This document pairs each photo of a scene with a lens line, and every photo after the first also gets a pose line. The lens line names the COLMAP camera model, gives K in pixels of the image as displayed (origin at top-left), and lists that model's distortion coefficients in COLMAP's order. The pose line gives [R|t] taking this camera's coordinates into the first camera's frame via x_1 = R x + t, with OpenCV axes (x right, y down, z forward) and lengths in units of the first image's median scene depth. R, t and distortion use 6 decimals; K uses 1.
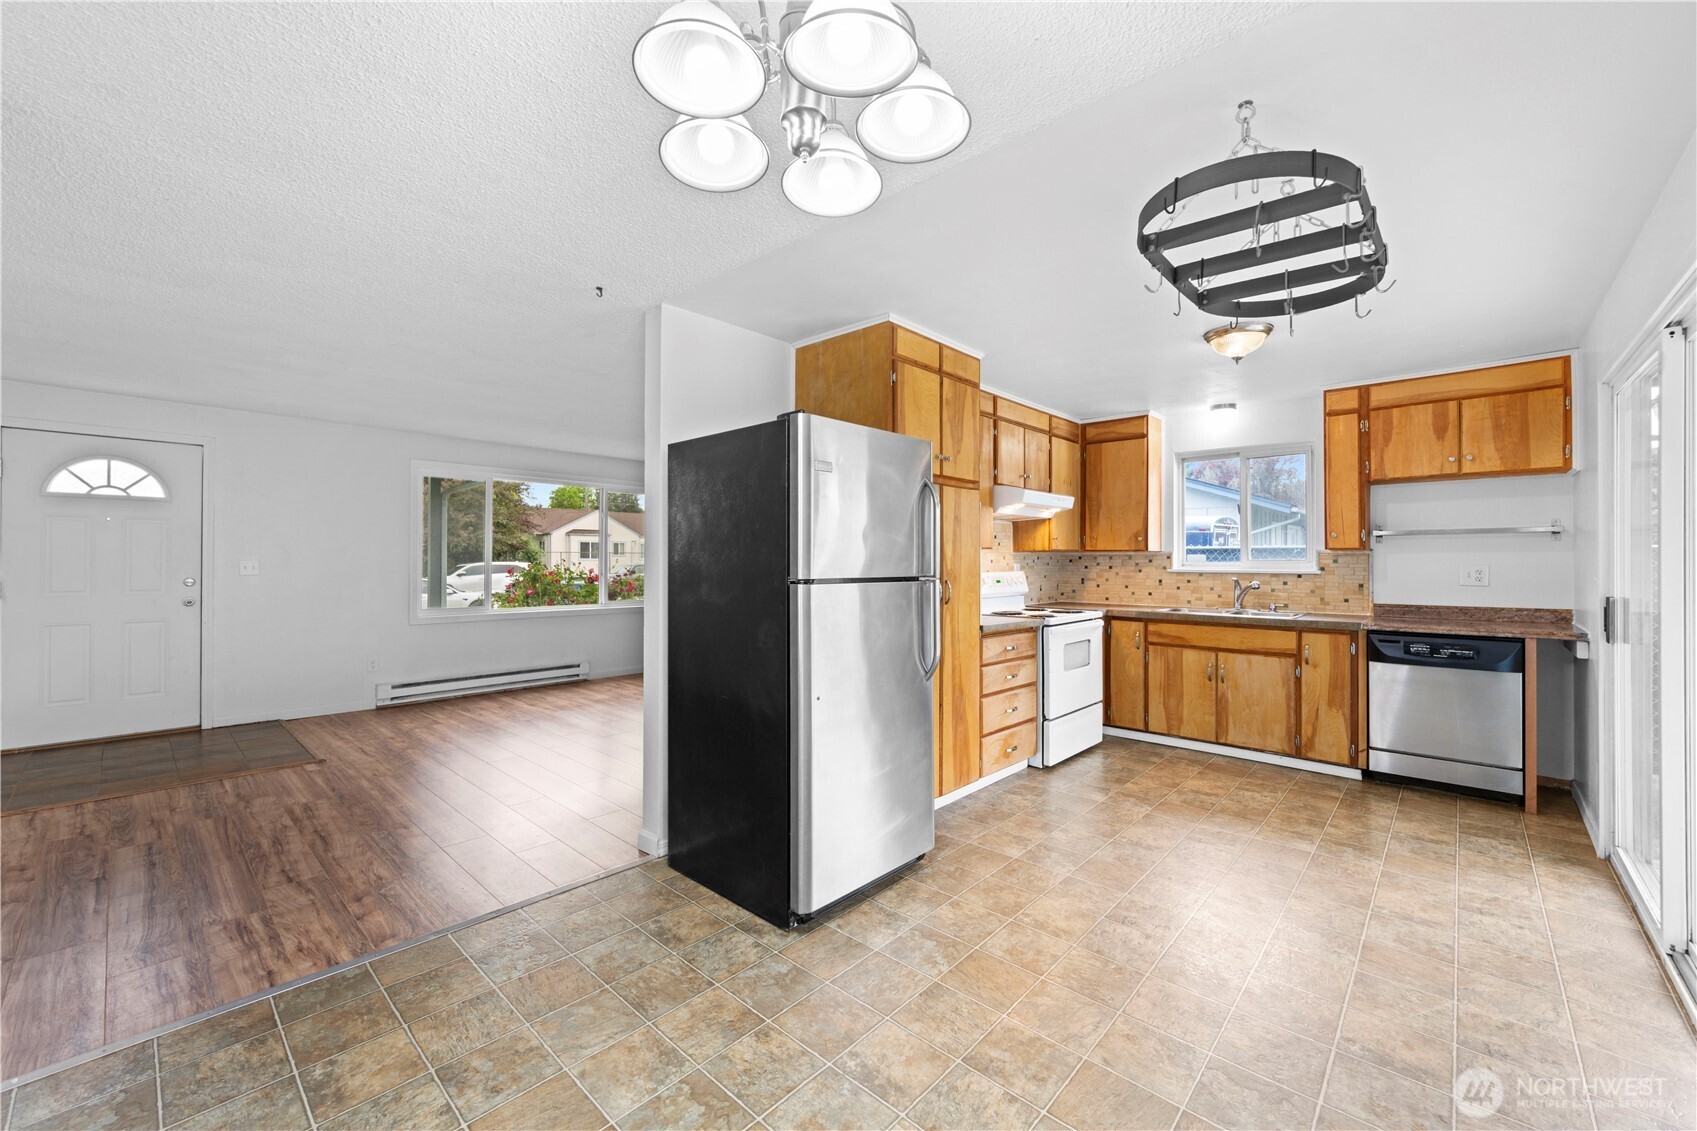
lens RADIAL K [[665.7, 0, 844.7], [0, 665.7, 558.6], [0, 0, 1]] dist [-0.003066, 0.000223]
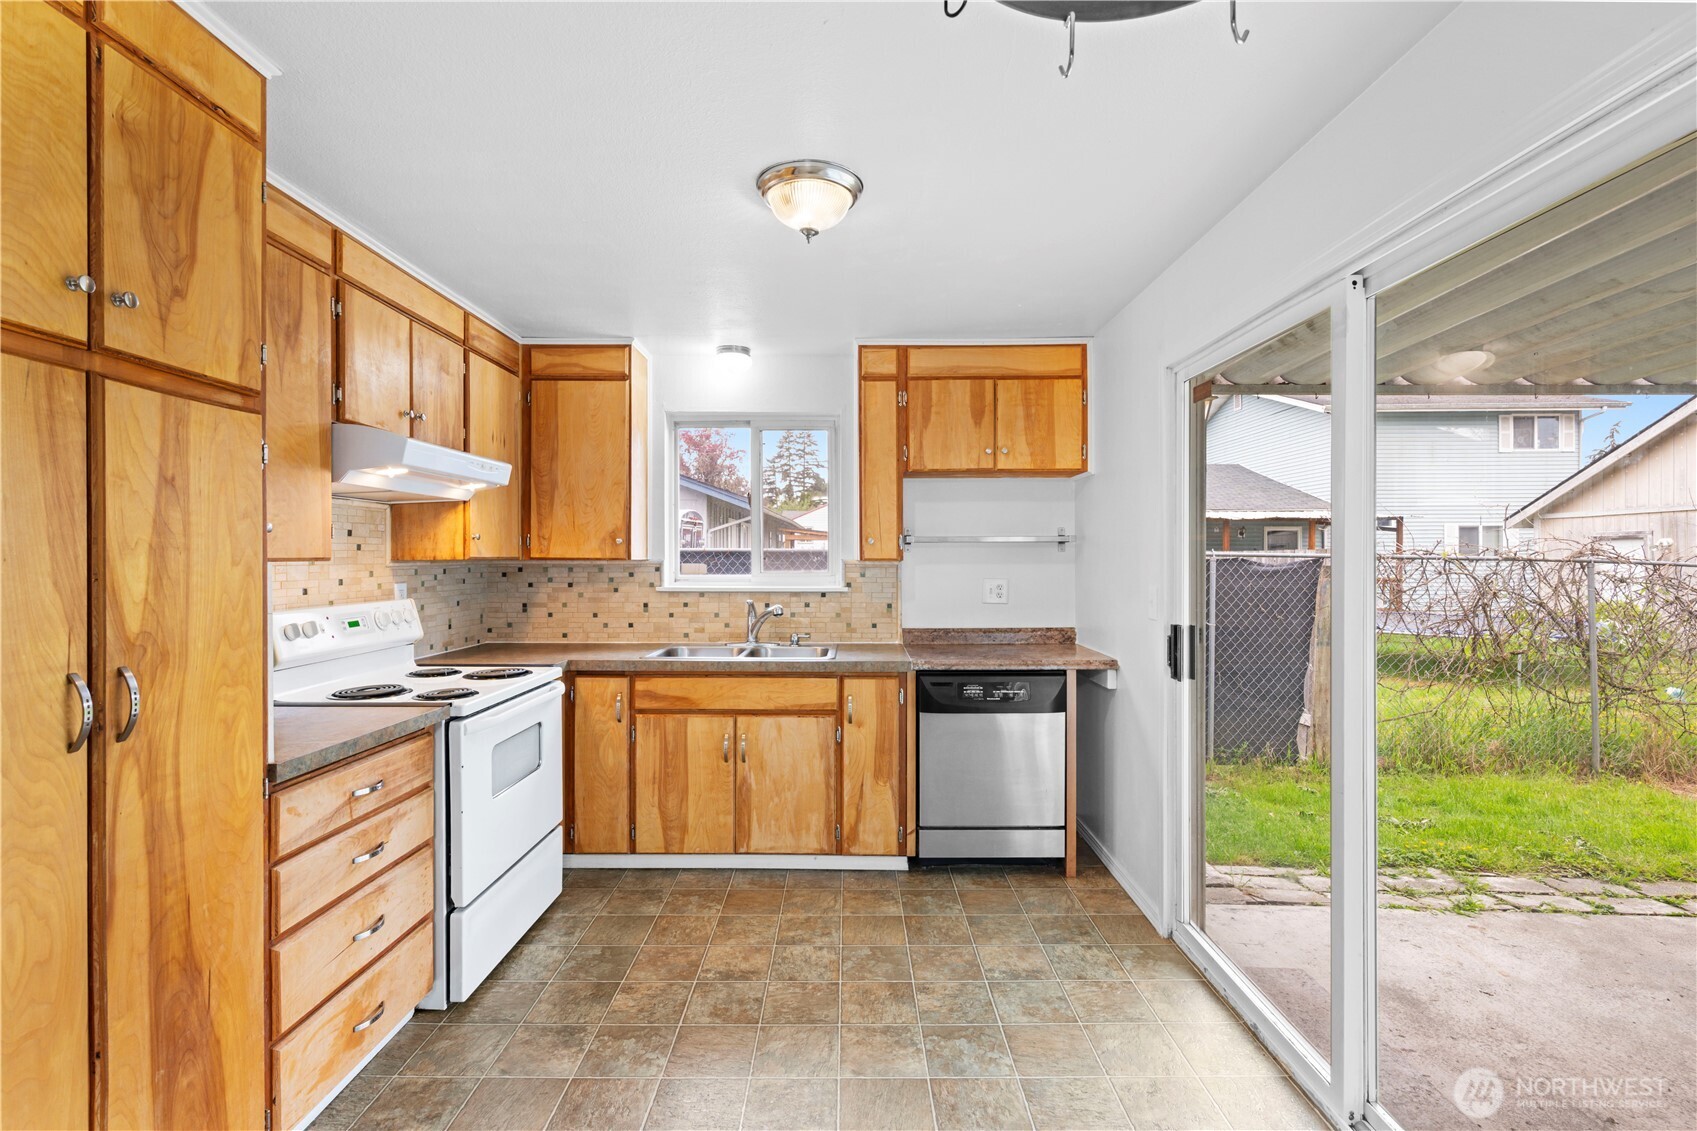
lens RADIAL K [[777.6, 0, 841.5], [0, 777.6, 559.7], [0, 0, 1]] dist [0.000031, -0.000051]
pose [[0.738701, -0.002247, 0.674030, 0.129021], [-0.001282, 0.999988, 0.004739, -0.019262], [-0.674032, -0.004365, 0.738689, 0.390497]]
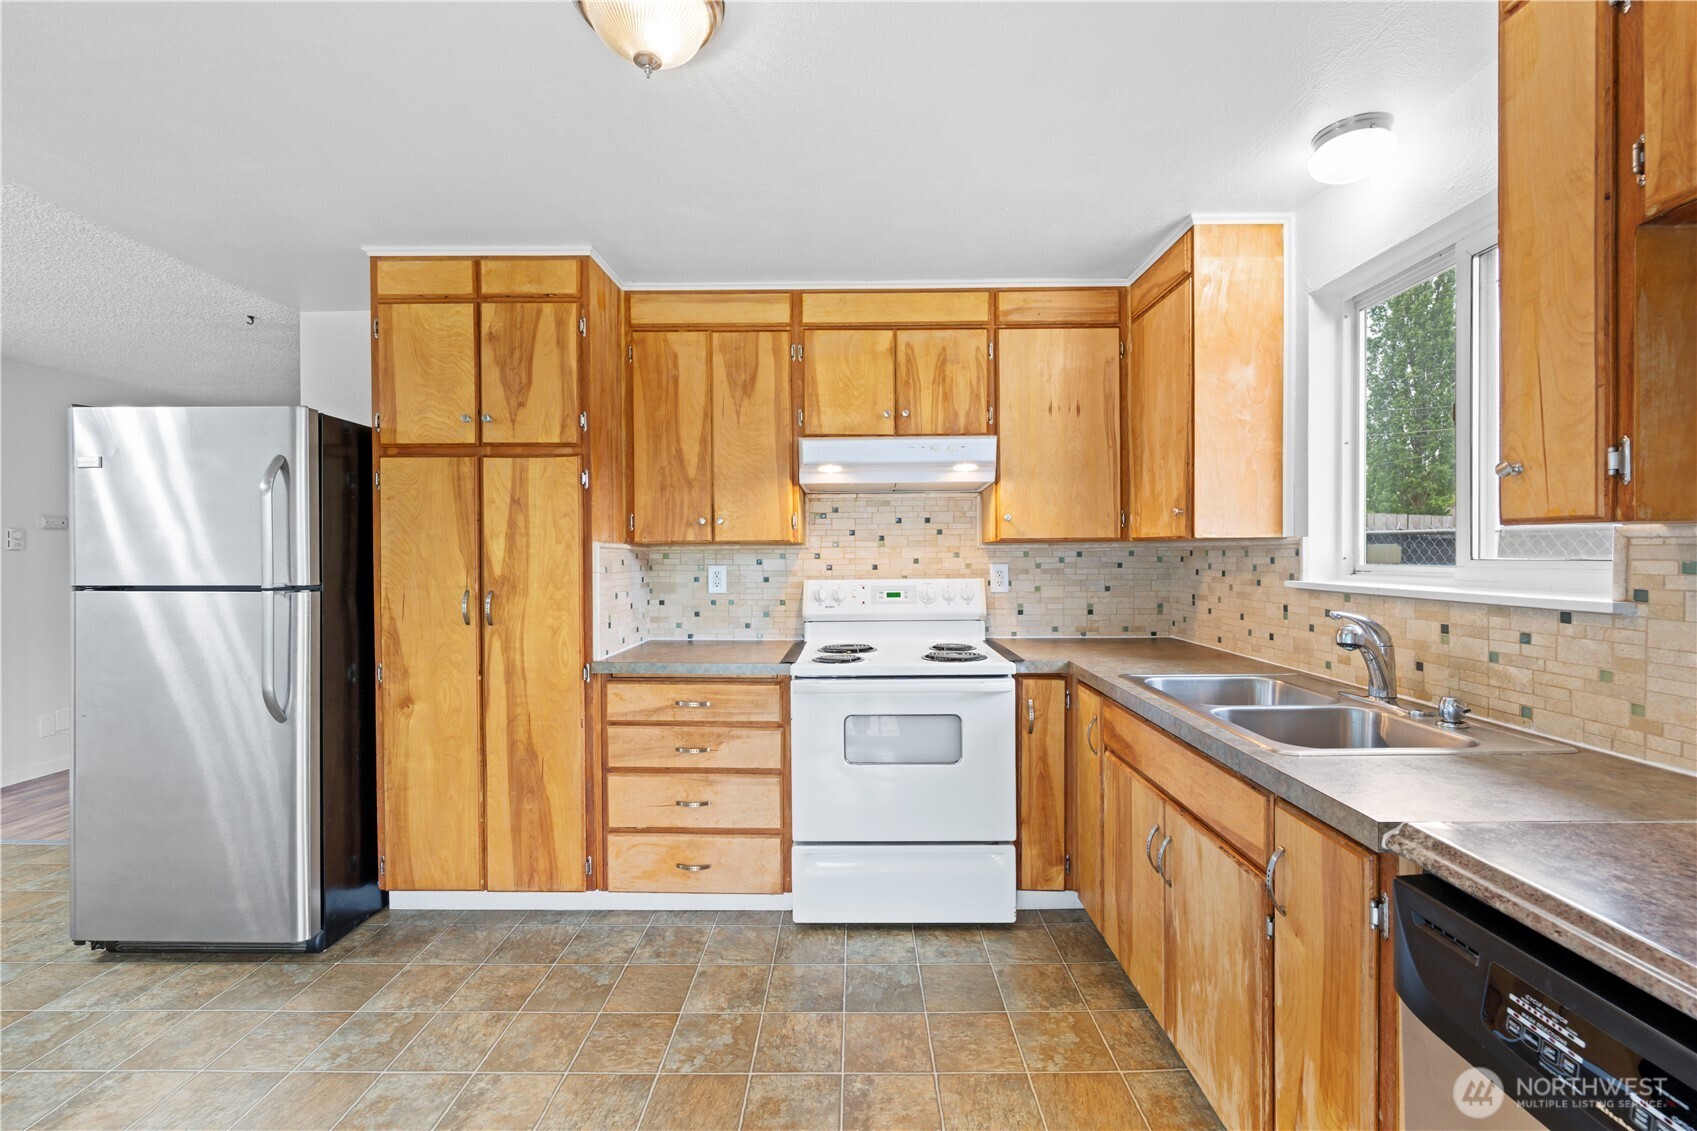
lens RADIAL K [[695.0, 0, 849.4], [0, 695.0, 562.9], [0, 0, 1]] dist [-0.003028, -0.000576]
pose [[0.677707, 0.005507, -0.735312, 0.783820], [0.007164, 0.999875, 0.014091, -0.004246], [0.735297, -0.014818, 0.677583, 0.642016]]
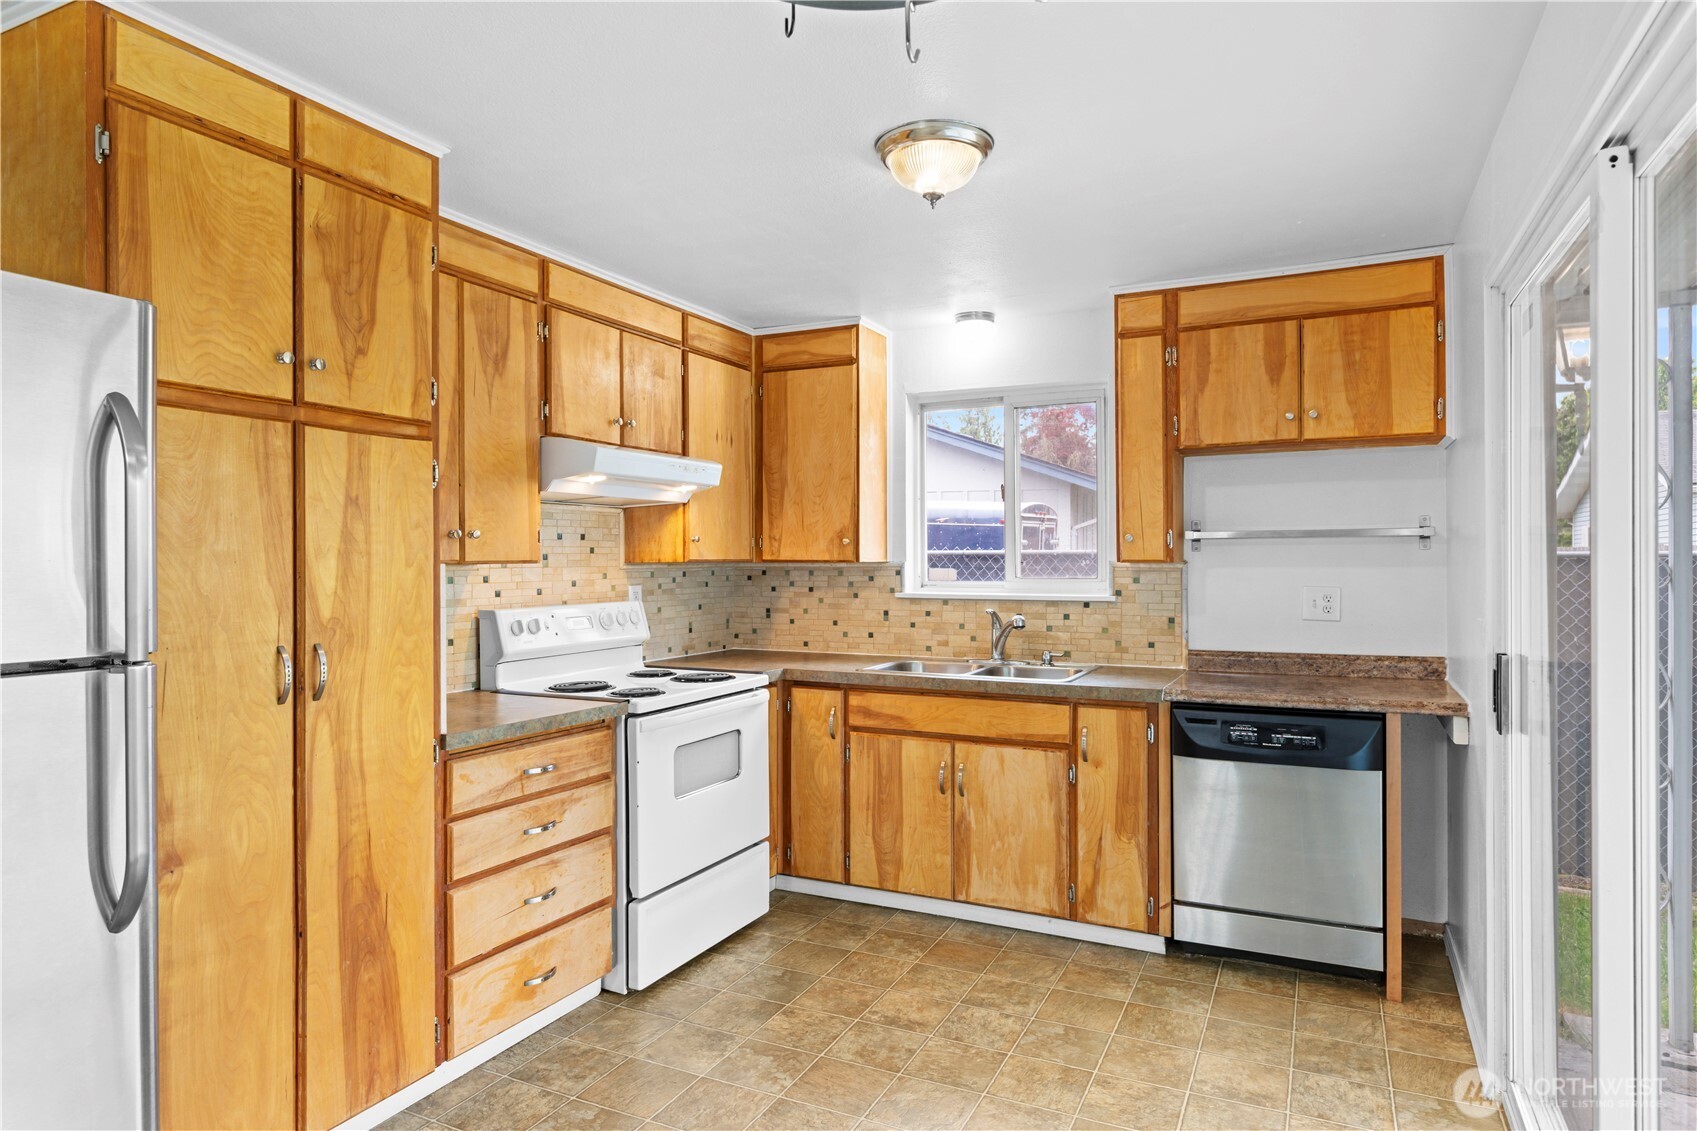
lens RADIAL K [[986.7, 0, 845.4], [0, 986.7, 560.0], [0, 0, 1]] dist [0.000075, -0.002560]
pose [[0.957125, -0.003032, 0.289661, 0.243983], [0.002557, 0.999995, 0.002017, -0.018825], [-0.289665, -0.001190, 0.957127, 0.234509]]
